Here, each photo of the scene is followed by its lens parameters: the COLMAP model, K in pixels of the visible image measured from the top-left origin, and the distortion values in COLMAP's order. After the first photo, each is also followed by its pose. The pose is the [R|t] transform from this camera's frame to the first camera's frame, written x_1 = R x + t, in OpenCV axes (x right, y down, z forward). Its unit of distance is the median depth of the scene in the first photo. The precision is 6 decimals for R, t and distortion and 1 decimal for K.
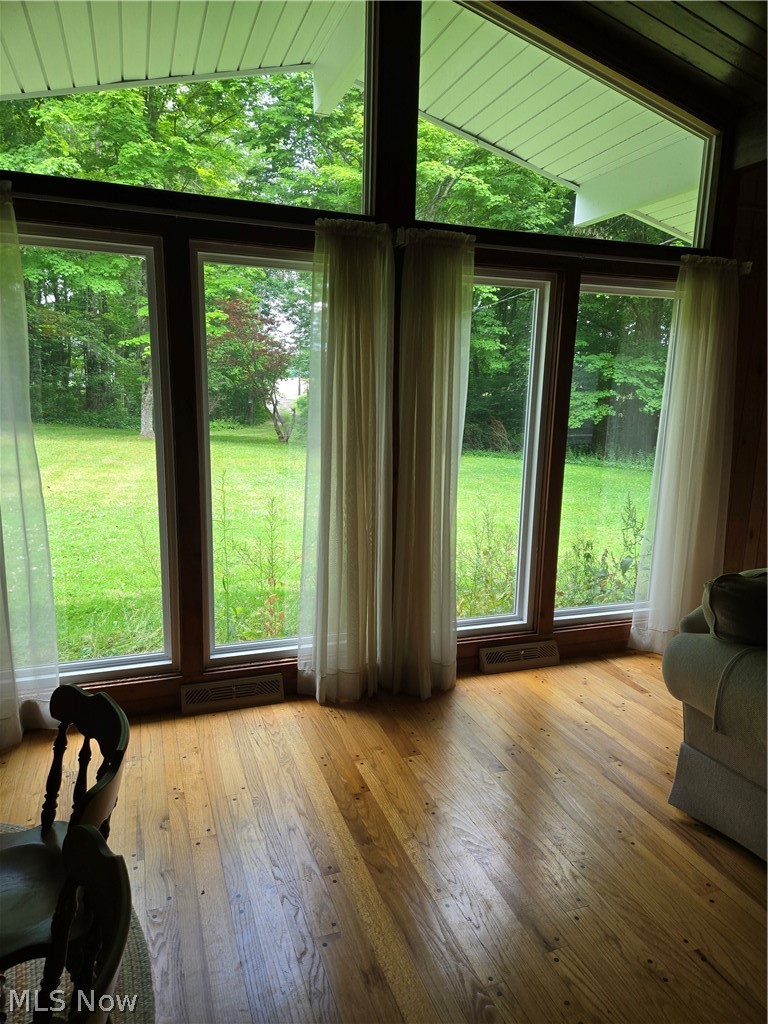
lens RADIAL K [[686.3, 0, 378.8], [0, 686.3, 514.0], [0, 0, 1]] dist [0.045689, -0.009319]
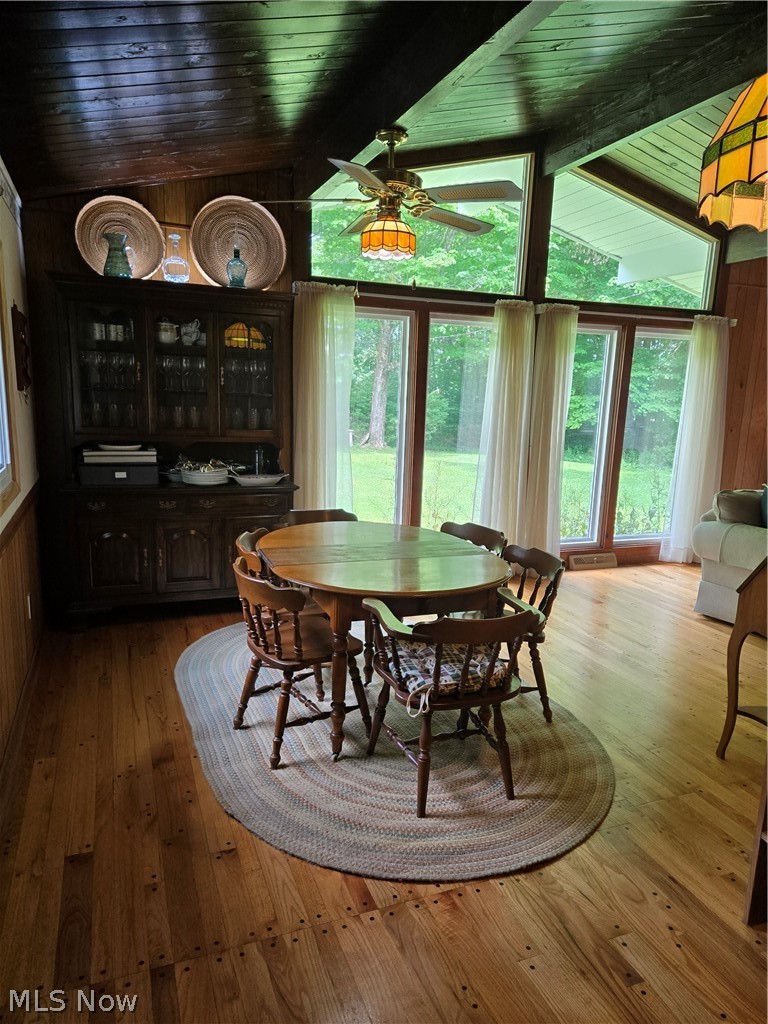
lens RADIAL K [[686.3, 0, 386.8], [0, 686.3, 513.1], [0, 0, 1]] dist [0.045689, -0.009319]
pose [[0.999557, 0.004497, 0.029405, -0.336117], [-0.004394, 0.999984, -0.003559, 0.105206], [-0.029421, 0.003429, 0.999561, -0.612245]]
